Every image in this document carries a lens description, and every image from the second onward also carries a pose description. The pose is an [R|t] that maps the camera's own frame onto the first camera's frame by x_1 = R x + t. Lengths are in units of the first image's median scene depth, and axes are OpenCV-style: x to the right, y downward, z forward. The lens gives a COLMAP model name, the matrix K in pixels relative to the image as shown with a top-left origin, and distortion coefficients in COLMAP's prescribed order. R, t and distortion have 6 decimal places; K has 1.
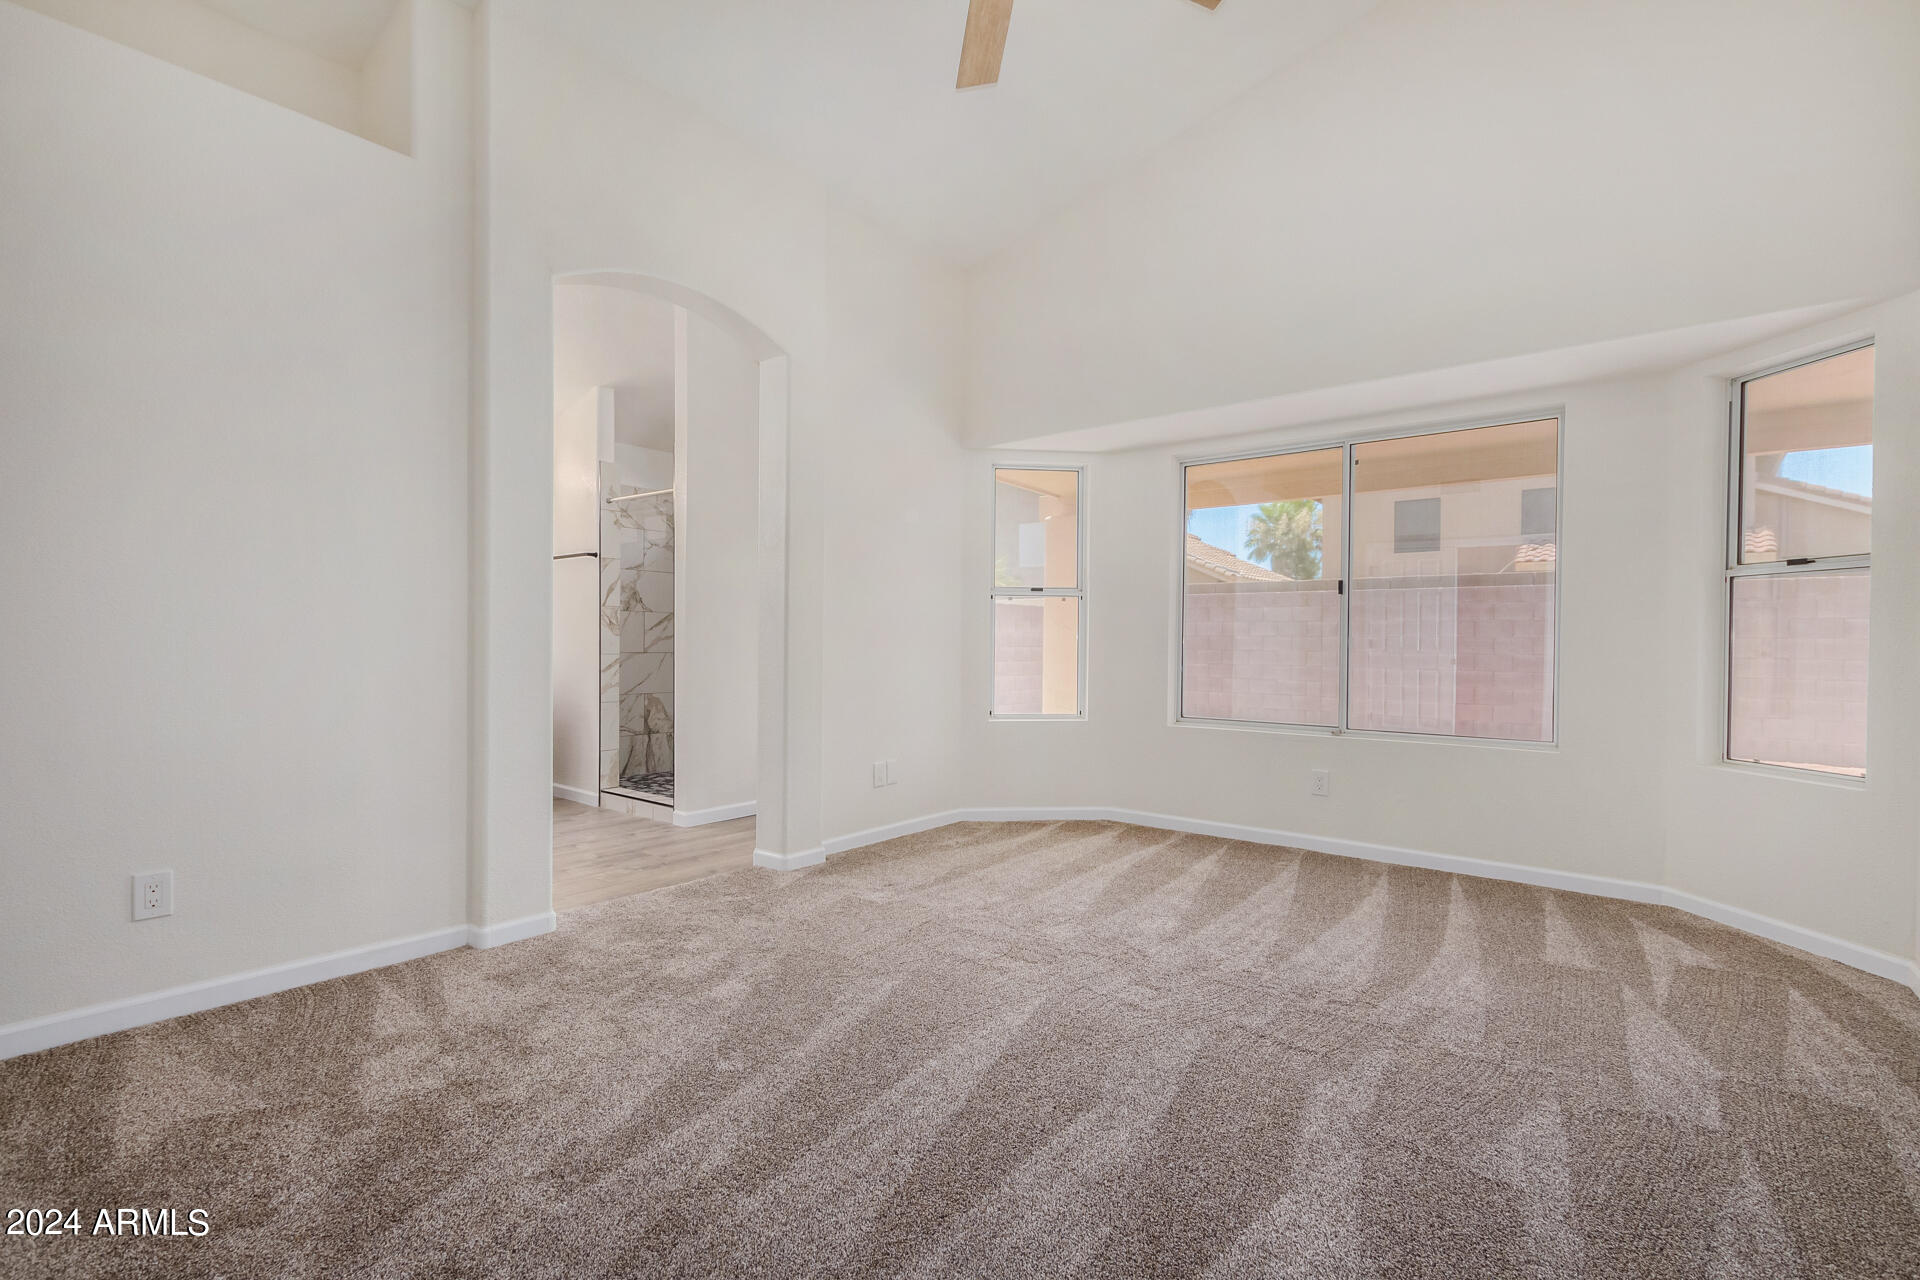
lens RADIAL K [[882.5, 0, 960.9], [0, 882.5, 645.1], [0, 0, 1]] dist [0.013092, -0.004776]
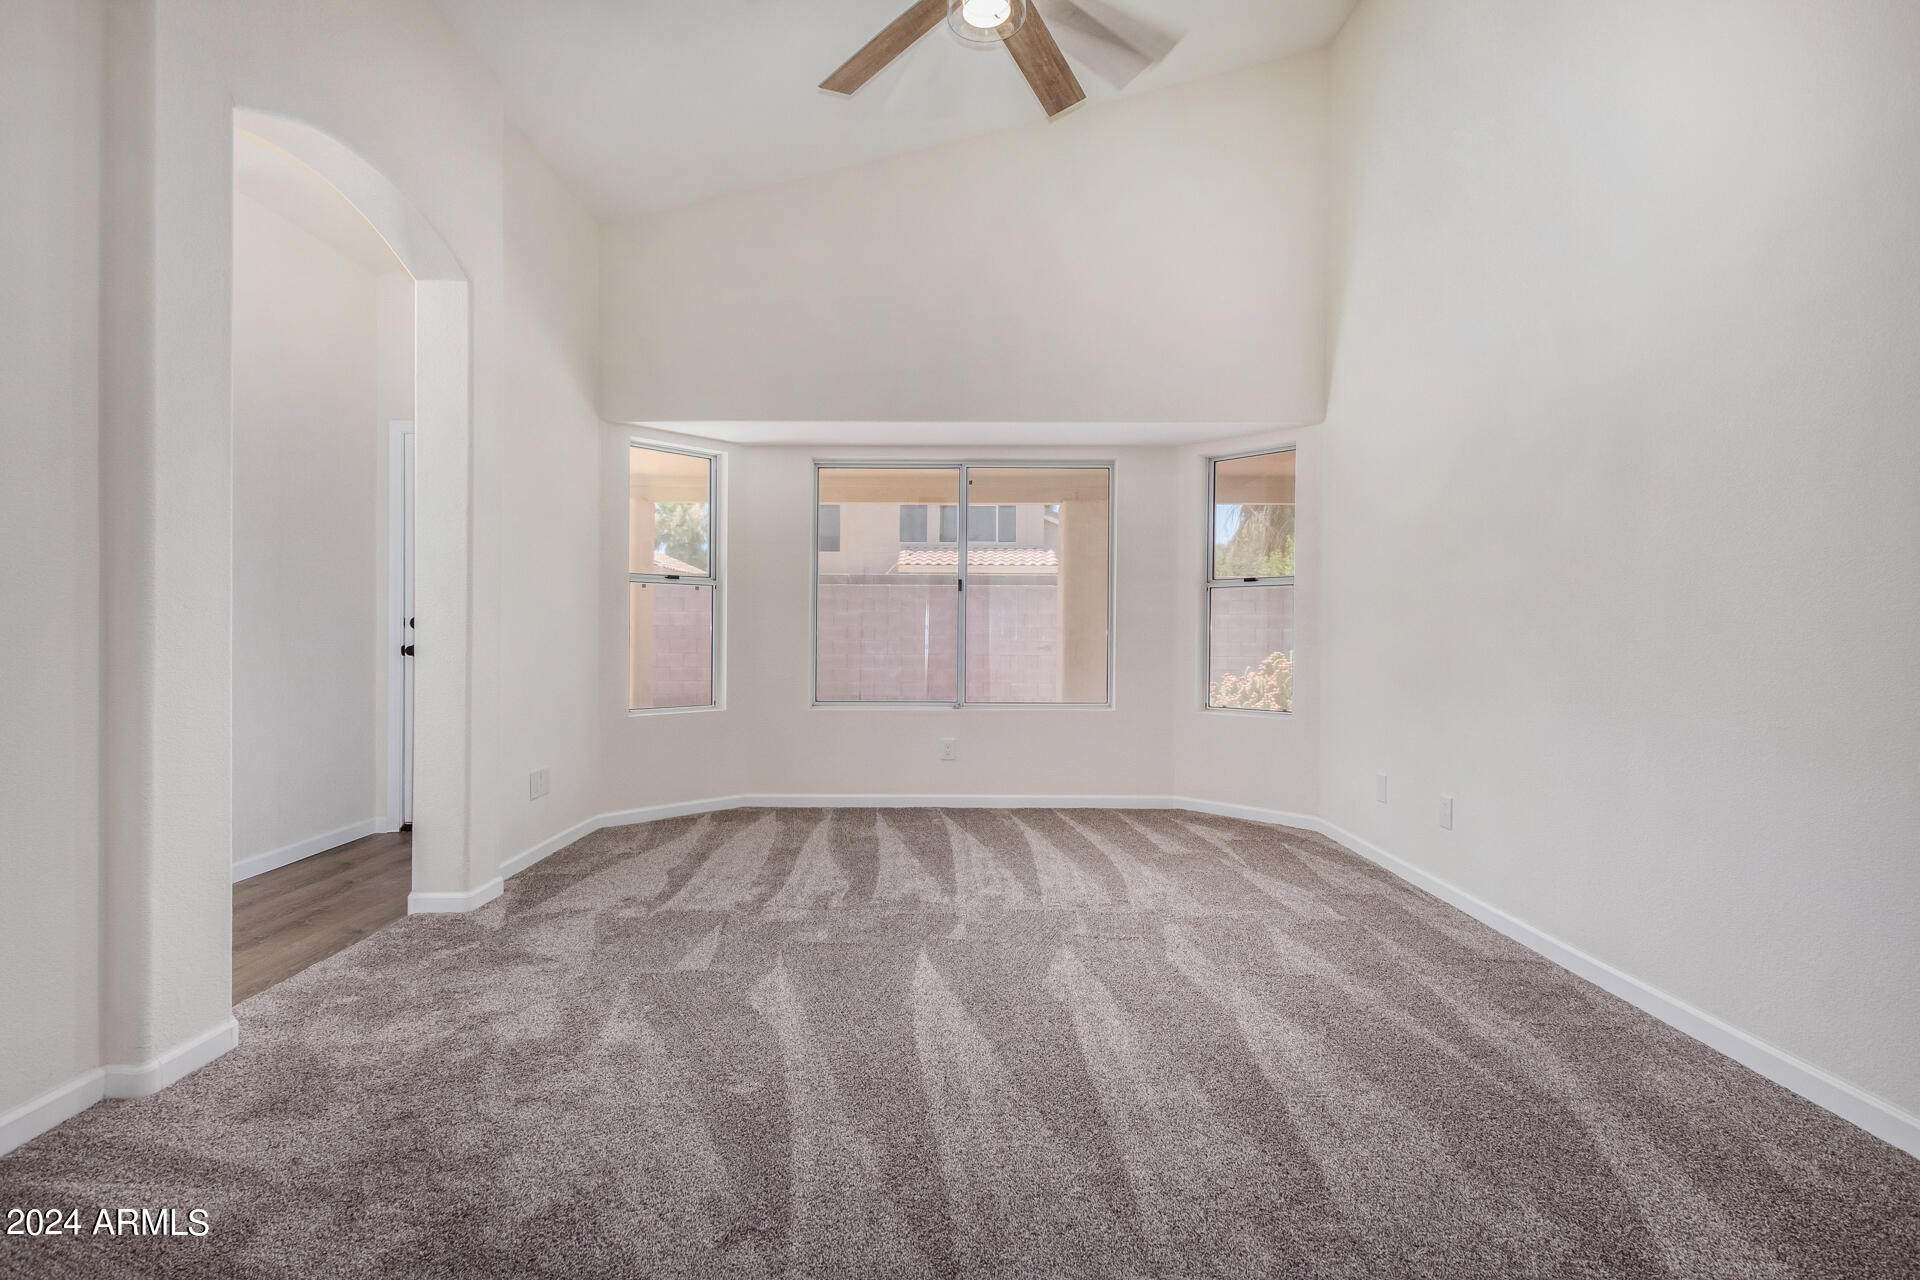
lens RADIAL K [[882.5, 0, 963.7], [0, 882.5, 634.5], [0, 0, 1]] dist [0.013092, -0.004776]
pose [[0.776971, -0.004291, 0.629521, -0.468526], [0.004549, 0.999989, 0.001202, 0.000038], [-0.629519, 0.001929, 0.776982, 0.094986]]
